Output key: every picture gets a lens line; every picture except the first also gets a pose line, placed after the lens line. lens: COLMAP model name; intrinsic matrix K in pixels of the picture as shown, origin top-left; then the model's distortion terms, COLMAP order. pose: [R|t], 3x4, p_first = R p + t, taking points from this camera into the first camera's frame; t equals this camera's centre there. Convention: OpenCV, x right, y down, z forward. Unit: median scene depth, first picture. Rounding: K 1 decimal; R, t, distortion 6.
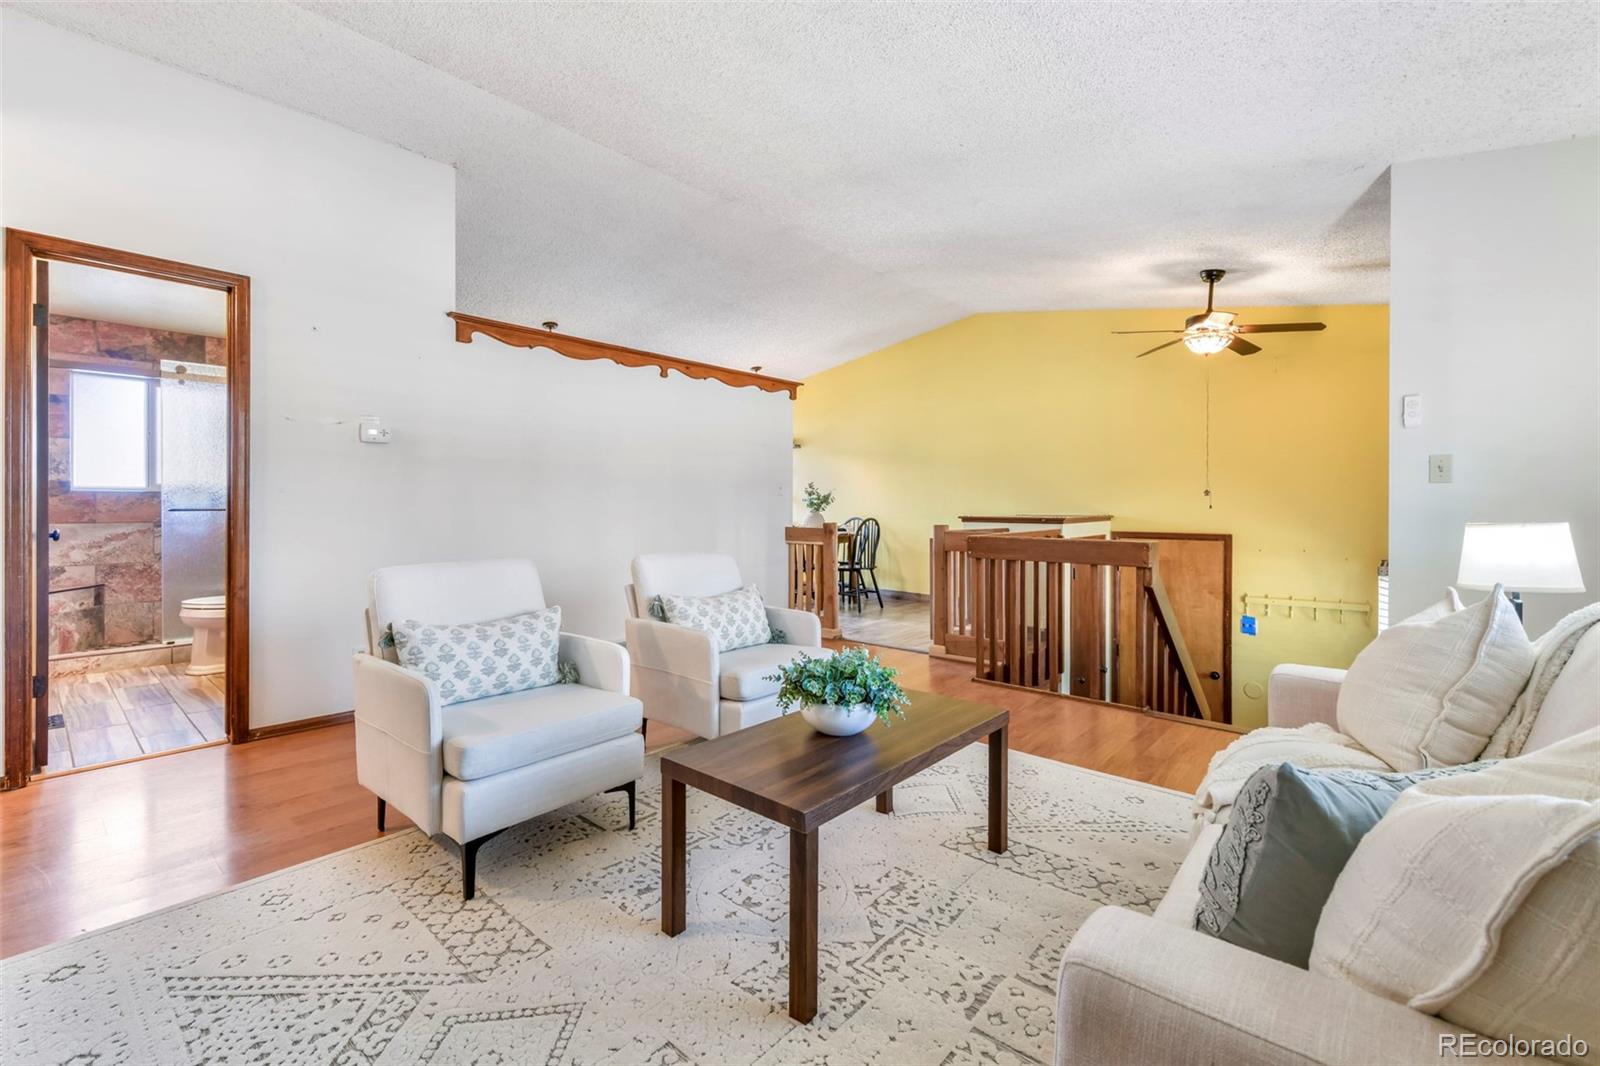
lens RADIAL K [[699.5, 0, 811.8], [0, 699.5, 507.9], [0, 0, 1]] dist [0.006473, -0.002826]
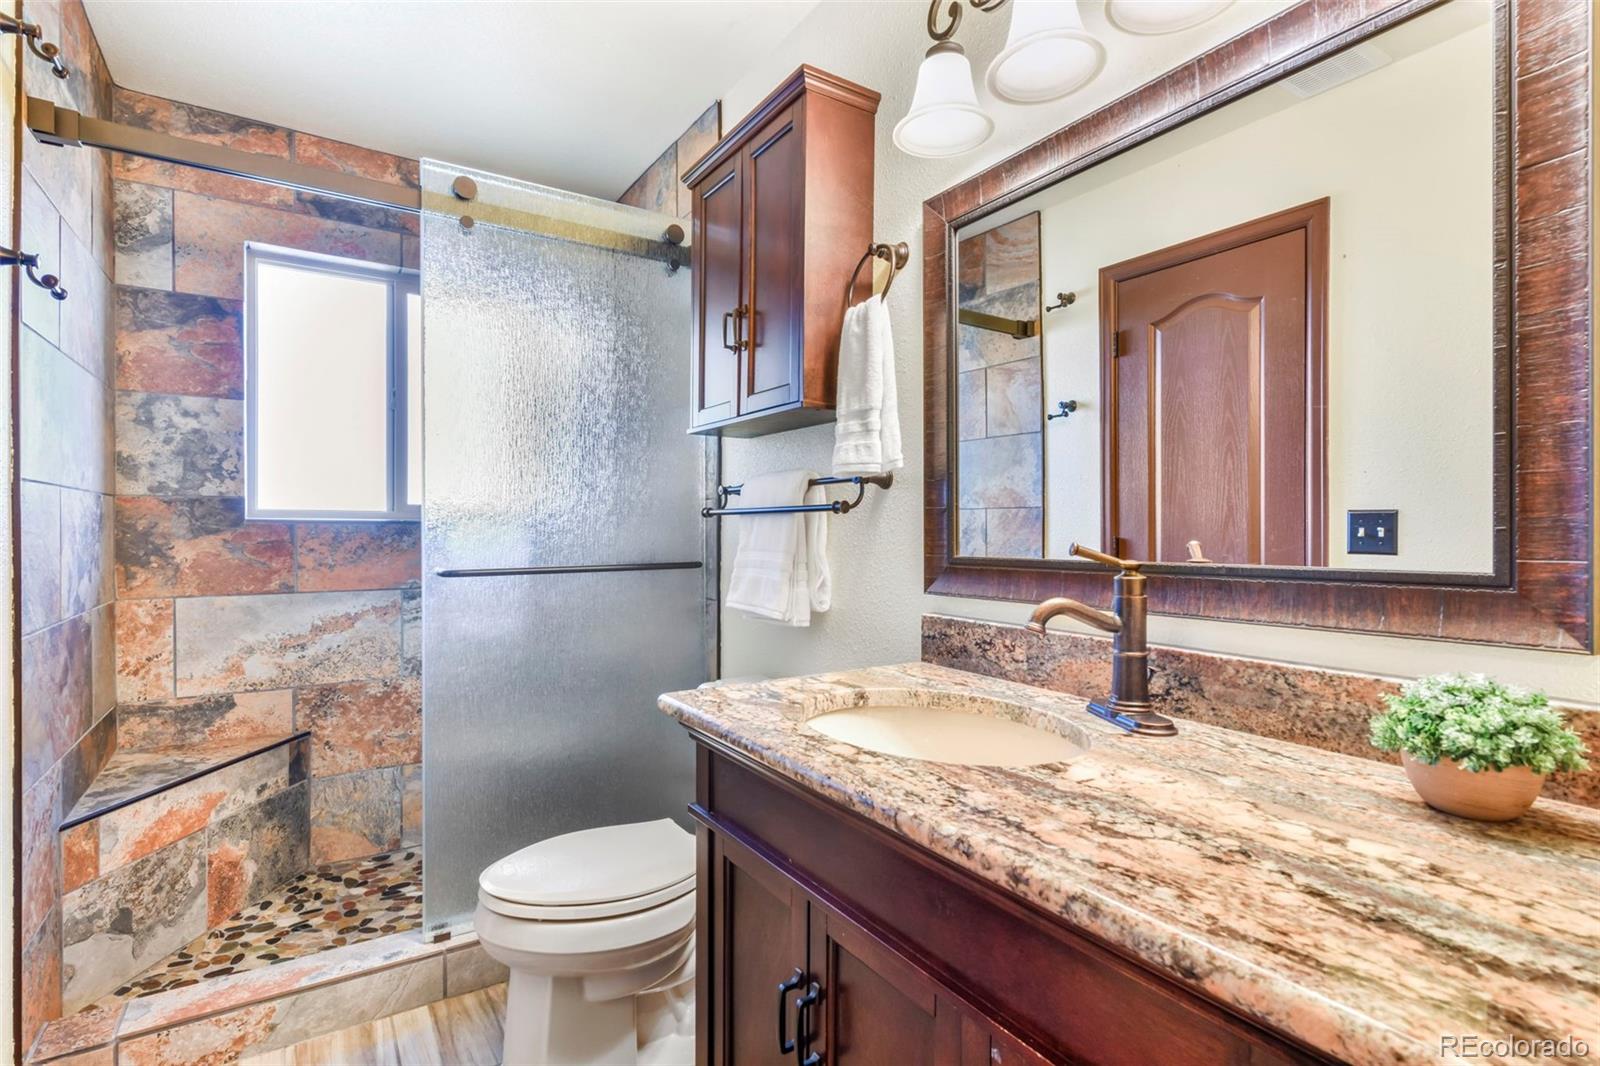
lens RADIAL K [[767.9, 0, 801.6], [0, 767.9, 536.4], [0, 0, 1]] dist [0.004709, 0.000092]
pose [[0.964045, 0.000446, -0.265738, -0.587713], [-0.000465, 1.000000, -0.000008, -0.014283], [0.265738, 0.000131, 0.964045, 0.622312]]
